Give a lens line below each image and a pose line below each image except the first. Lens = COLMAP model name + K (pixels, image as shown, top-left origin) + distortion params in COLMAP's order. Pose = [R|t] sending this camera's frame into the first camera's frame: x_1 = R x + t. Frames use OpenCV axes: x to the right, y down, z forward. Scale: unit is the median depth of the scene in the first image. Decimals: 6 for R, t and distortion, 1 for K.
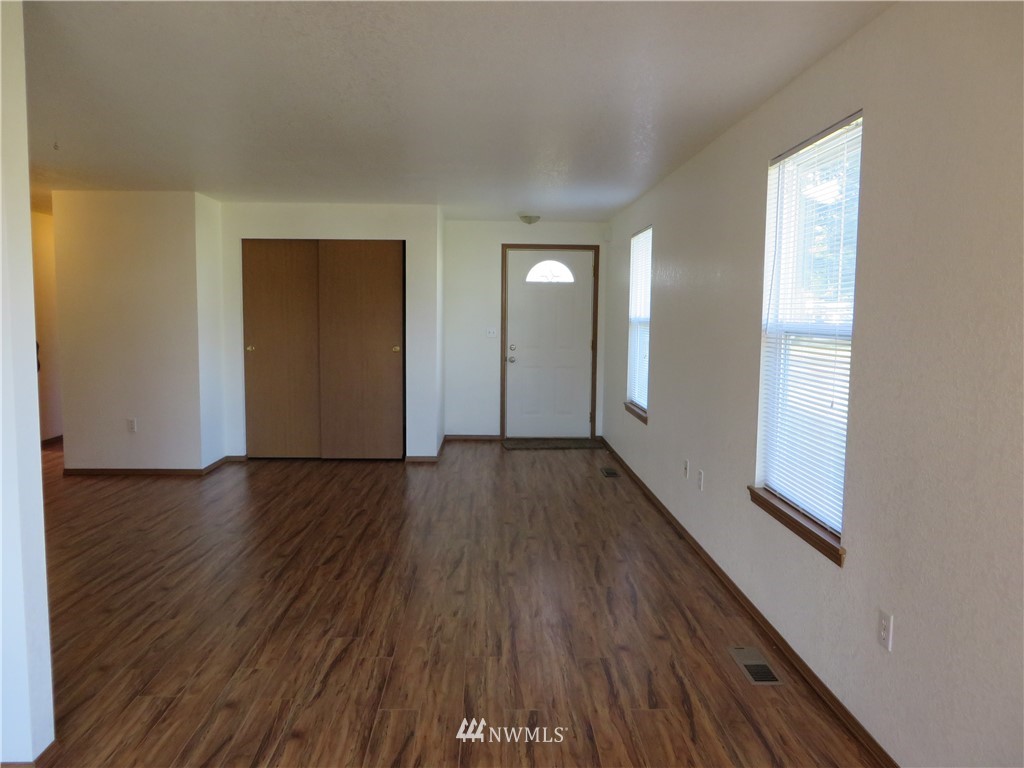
lens RADIAL K [[771.0, 0, 518.2], [0, 771.0, 384.0], [0, 0, 1]] dist [-0.018082, 0.001157]
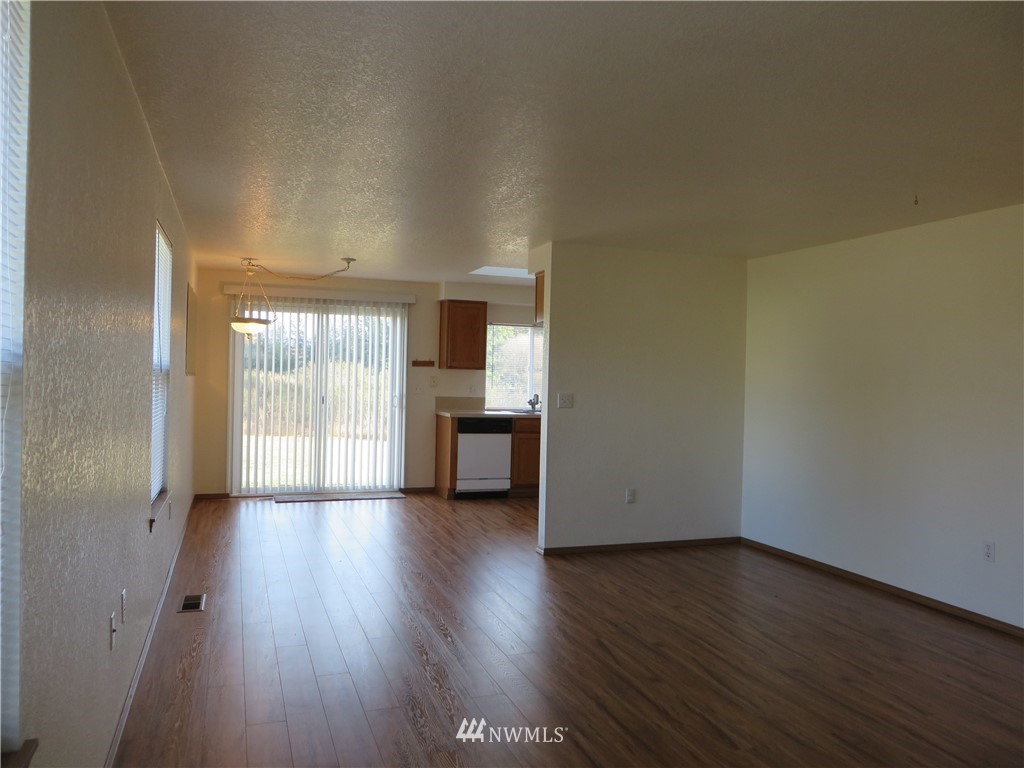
lens RADIAL K [[771.0, 0, 518.2], [0, 771.0, 384.0], [0, 0, 1]] dist [-0.018082, 0.001157]
pose [[-0.948089, -0.025366, -0.316993, 0.093810], [-0.060083, 0.993149, 0.100229, -0.106255], [0.312279, 0.114072, -0.943117, 1.202807]]
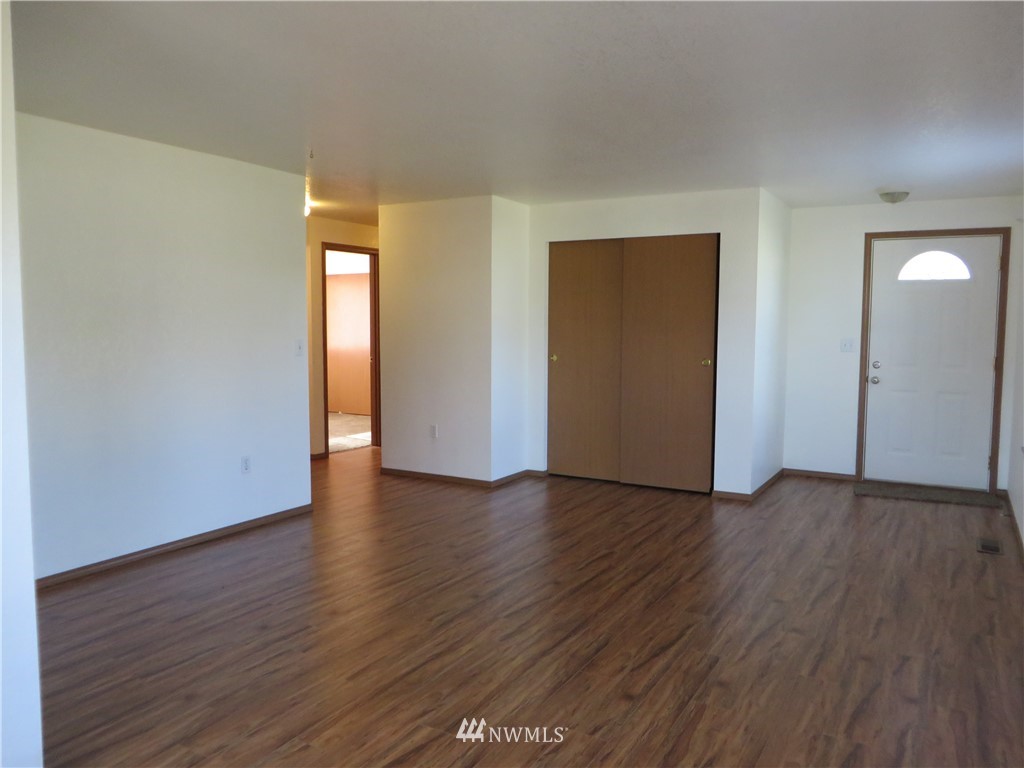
lens RADIAL K [[771.0, 0, 518.2], [0, 771.0, 384.0], [0, 0, 1]] dist [-0.018082, 0.001157]
pose [[0.851065, 0.039160, -0.523599, 0.121418], [-0.048722, 0.998802, -0.004493, -0.008729], [0.522796, 0.029334, 0.851953, 0.193127]]
